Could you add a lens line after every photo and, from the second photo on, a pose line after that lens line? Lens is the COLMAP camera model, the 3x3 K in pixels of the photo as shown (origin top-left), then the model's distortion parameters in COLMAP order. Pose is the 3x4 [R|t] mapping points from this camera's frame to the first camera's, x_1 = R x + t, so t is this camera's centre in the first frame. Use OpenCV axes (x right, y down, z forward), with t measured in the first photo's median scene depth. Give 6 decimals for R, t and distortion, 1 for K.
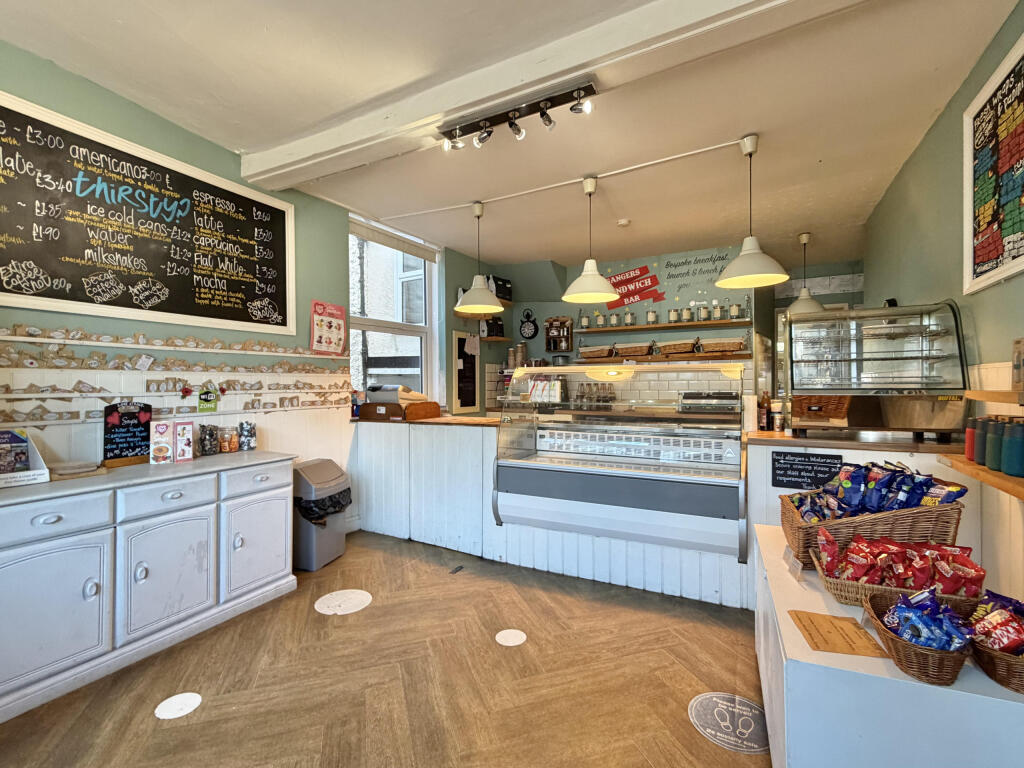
lens RADIAL K [[475.1, 0, 510.2], [0, 475.1, 384.5], [0, 0, 1]] dist [-0.000411, -0.000278]
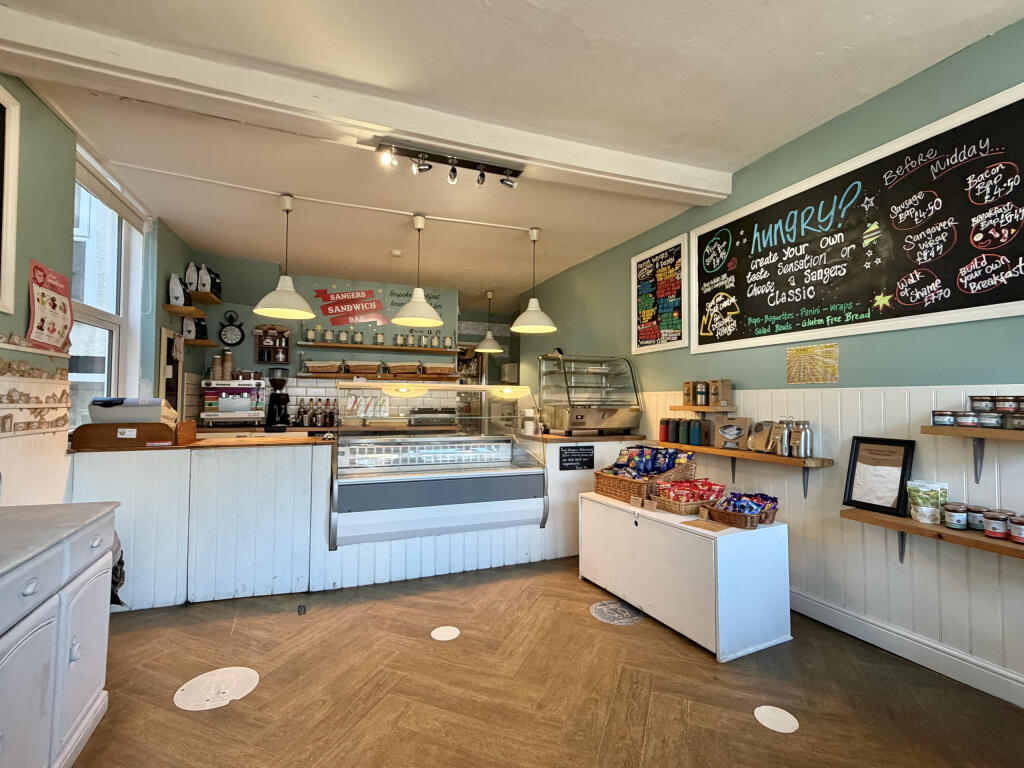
lens RADIAL K [[475.1, 0, 510.3], [0, 475.1, 383.1], [0, 0, 1]] dist [-0.000411, -0.000278]
pose [[0.633804, 0.038899, 0.772515, -0.573188], [-0.009298, 0.999046, -0.042677, 0.005126], [-0.773438, 0.019865, 0.633561, 0.140462]]
